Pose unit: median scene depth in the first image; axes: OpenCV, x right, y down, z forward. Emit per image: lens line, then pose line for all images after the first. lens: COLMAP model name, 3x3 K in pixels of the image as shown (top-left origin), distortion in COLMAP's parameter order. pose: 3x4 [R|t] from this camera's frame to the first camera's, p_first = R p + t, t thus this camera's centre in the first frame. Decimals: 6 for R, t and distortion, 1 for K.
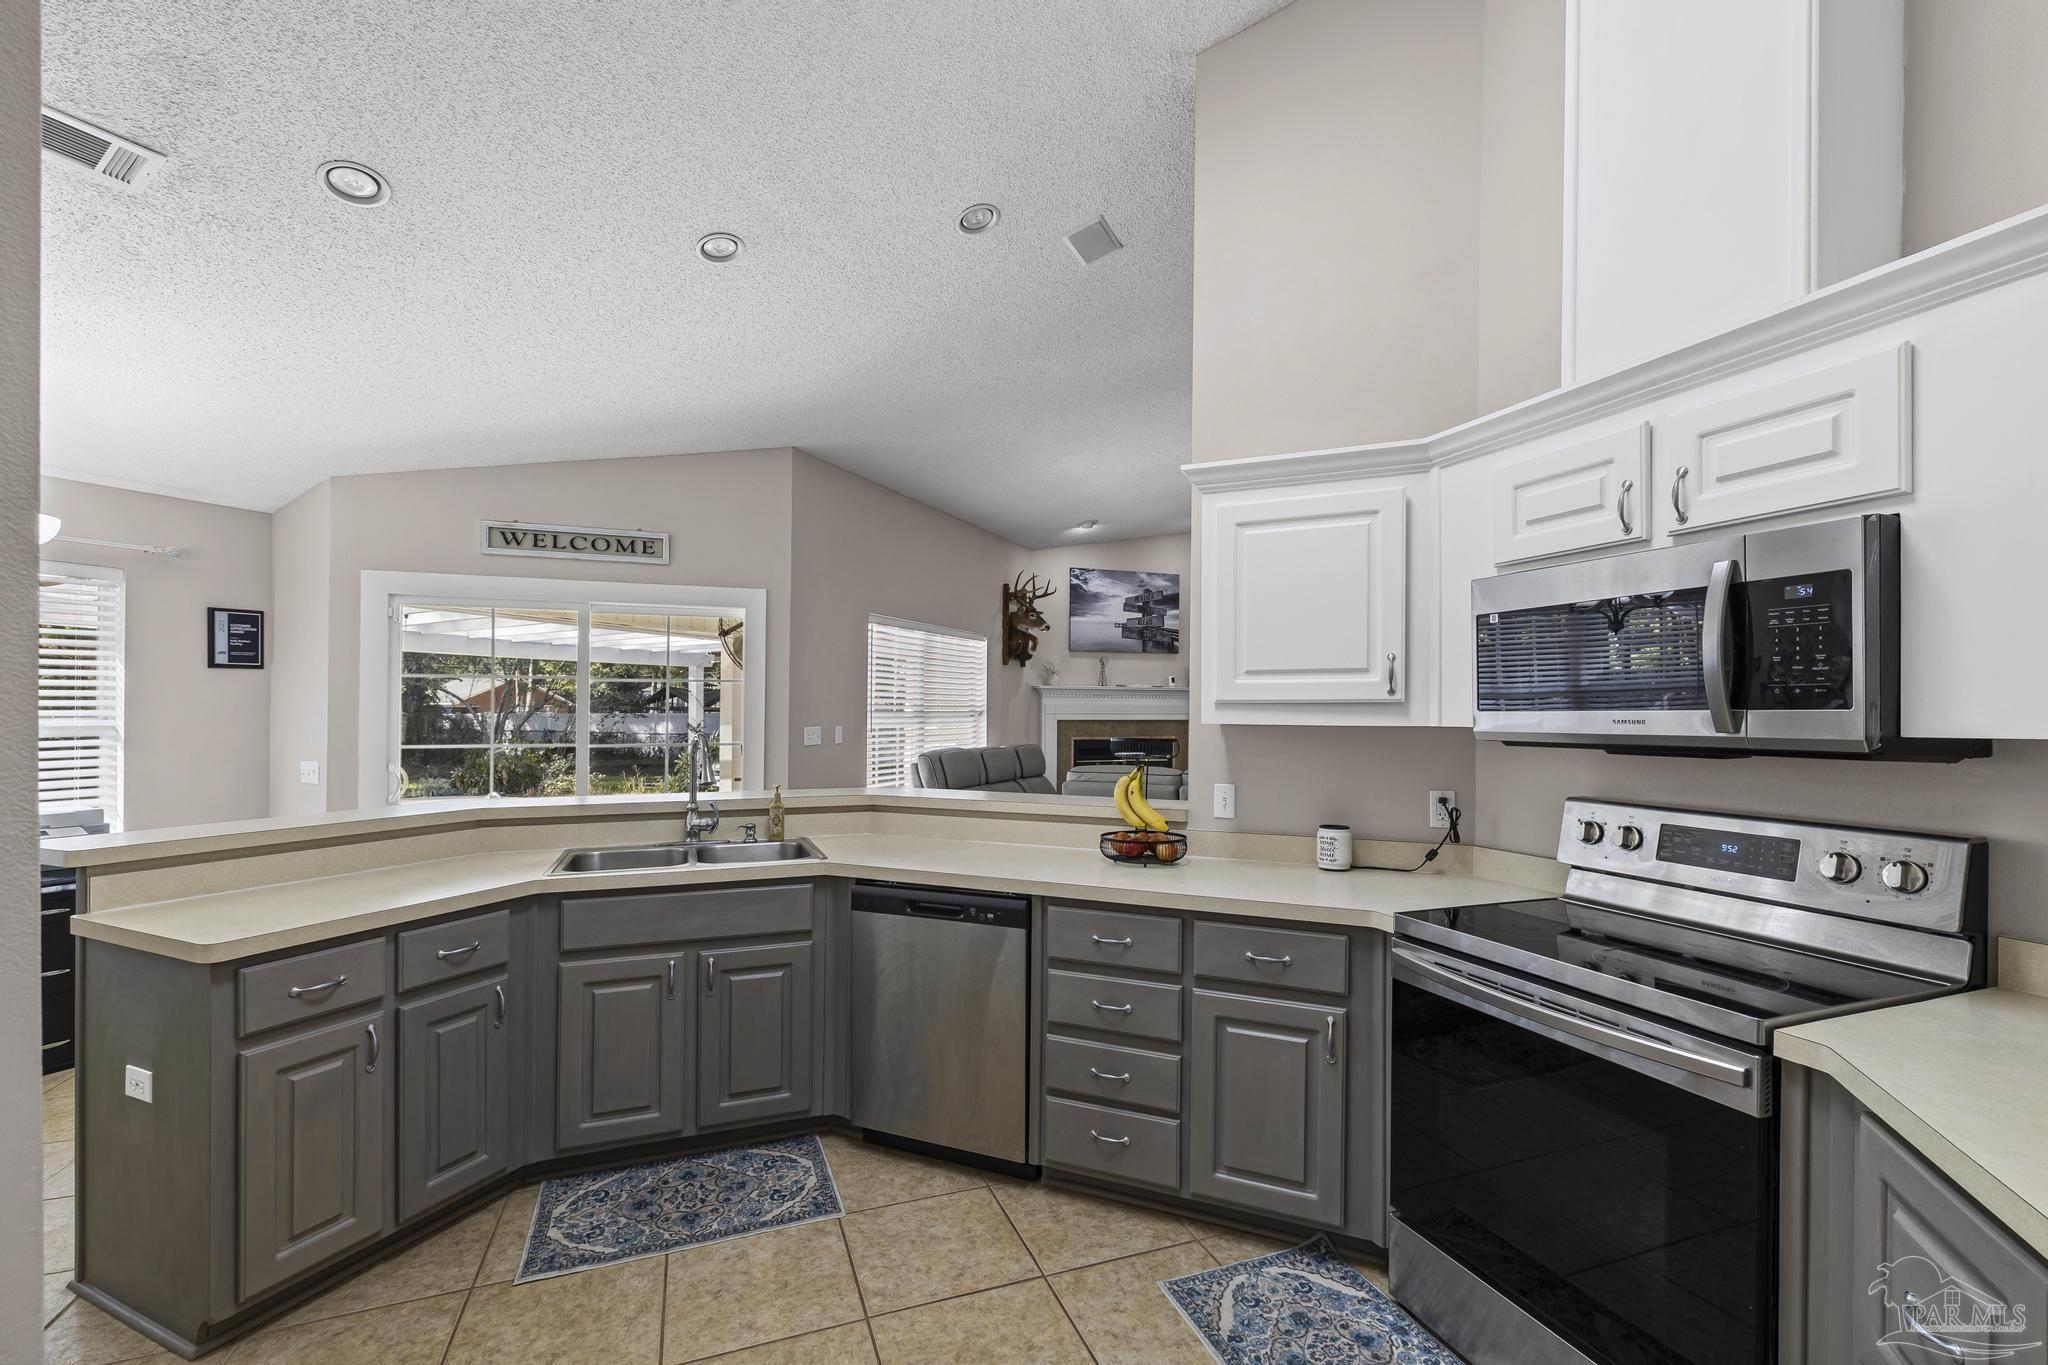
lens RADIAL K [[860.6, 0, 1022.6], [0, 860.6, 702.6], [0, 0, 1]] dist [-0.001582, -0.000239]
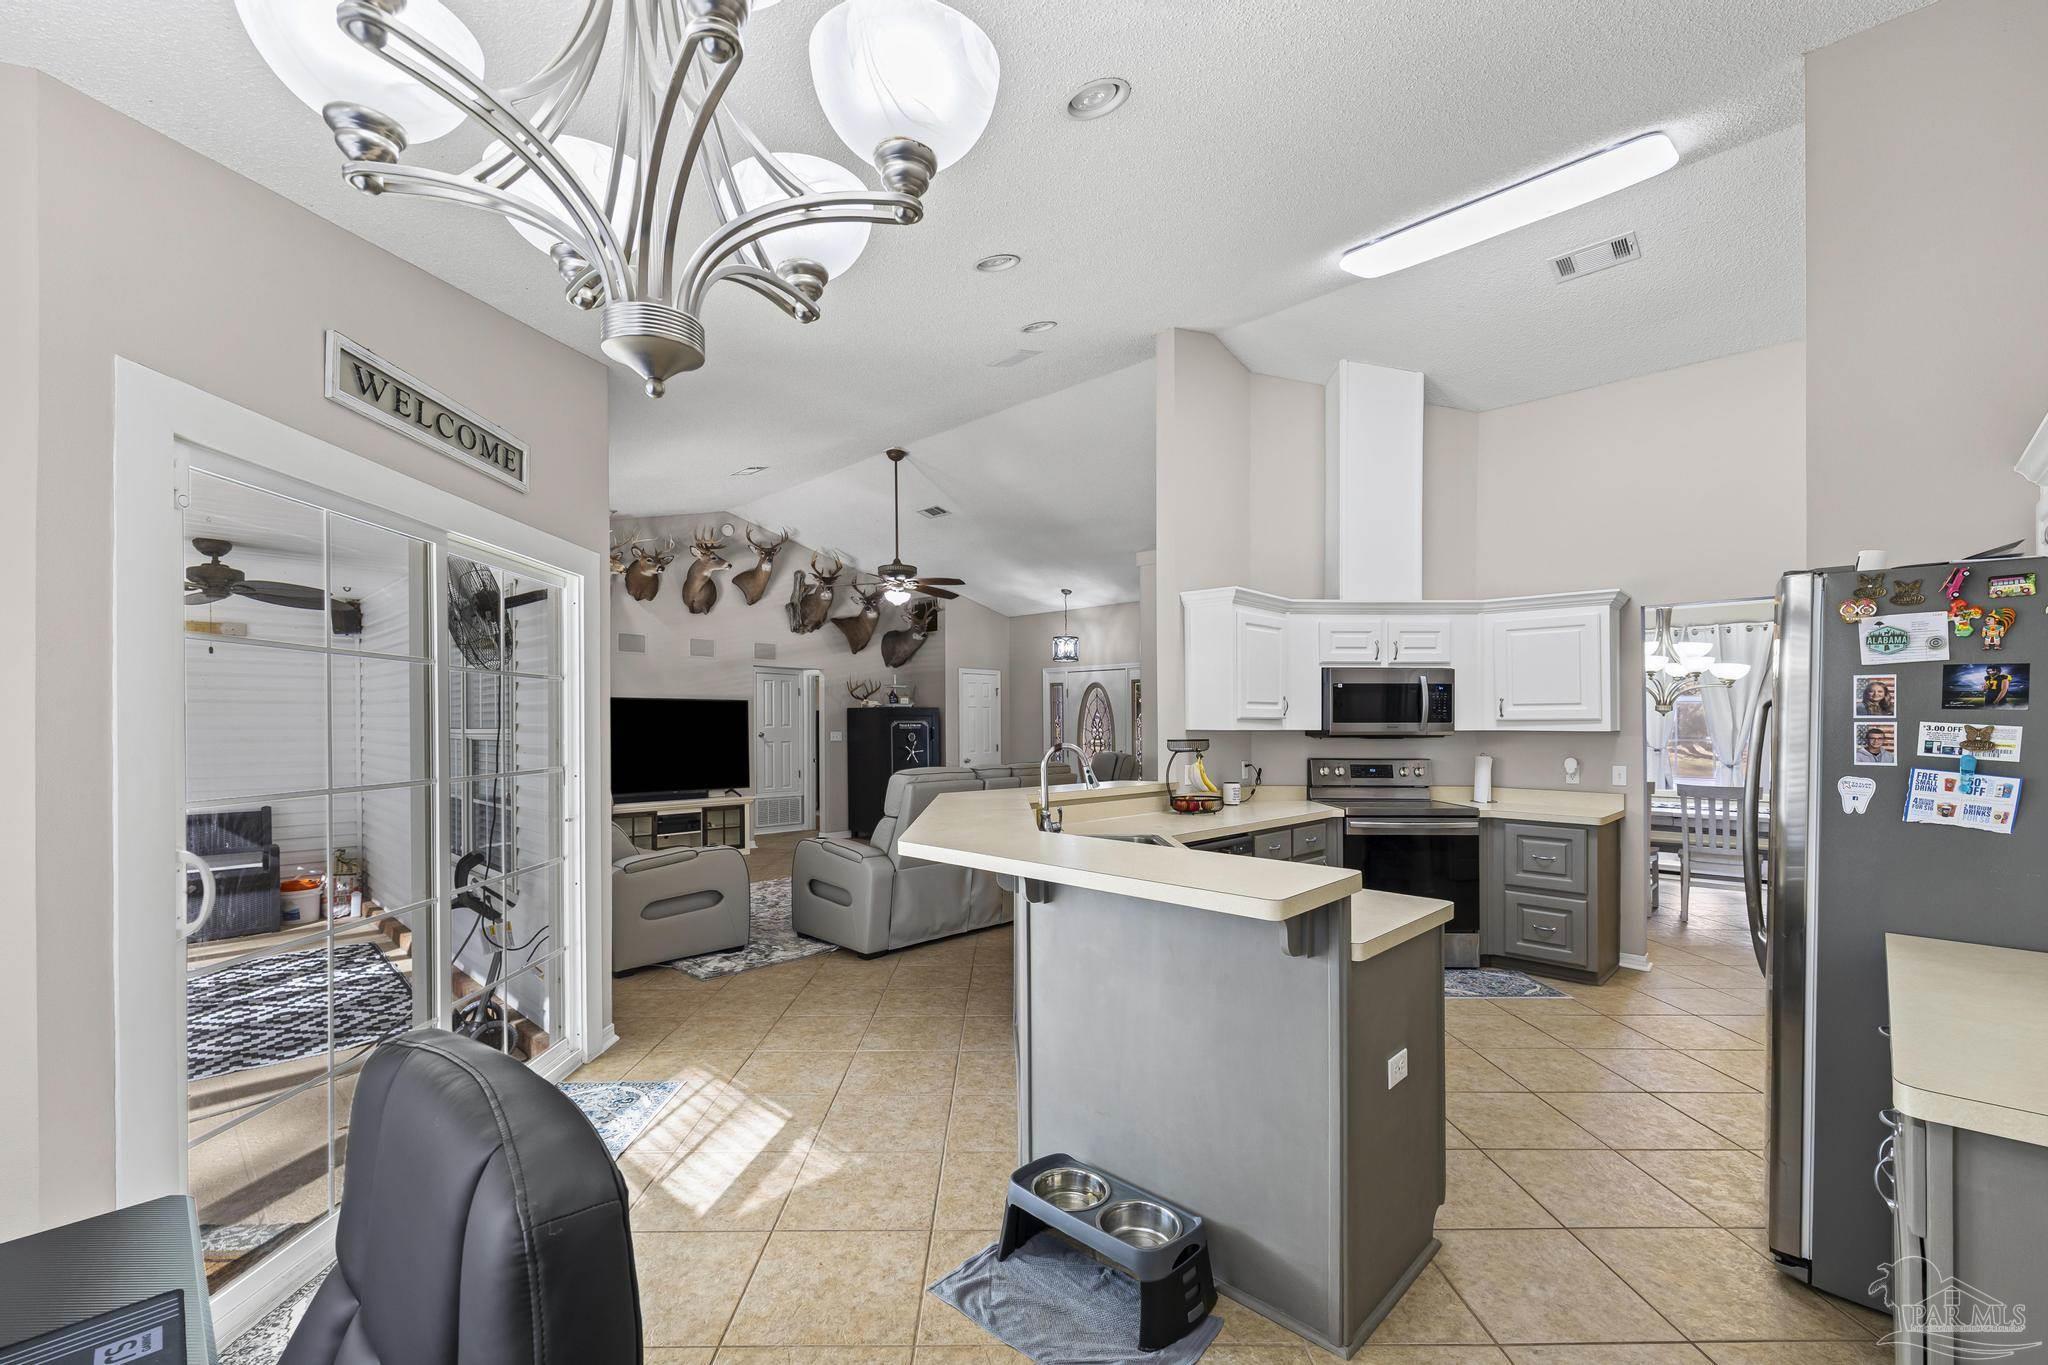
lens RADIAL K [[856.3, 0, 1015.0], [0, 856.3, 714.8], [0, 0, 1]] dist [0.000404, -0.000006]
pose [[0.352143, 0.004245, 0.935937, -0.505552], [0.001683, 0.999985, -0.005168, 0.007197], [-0.935945, 0.003395, 0.352130, 0.241275]]
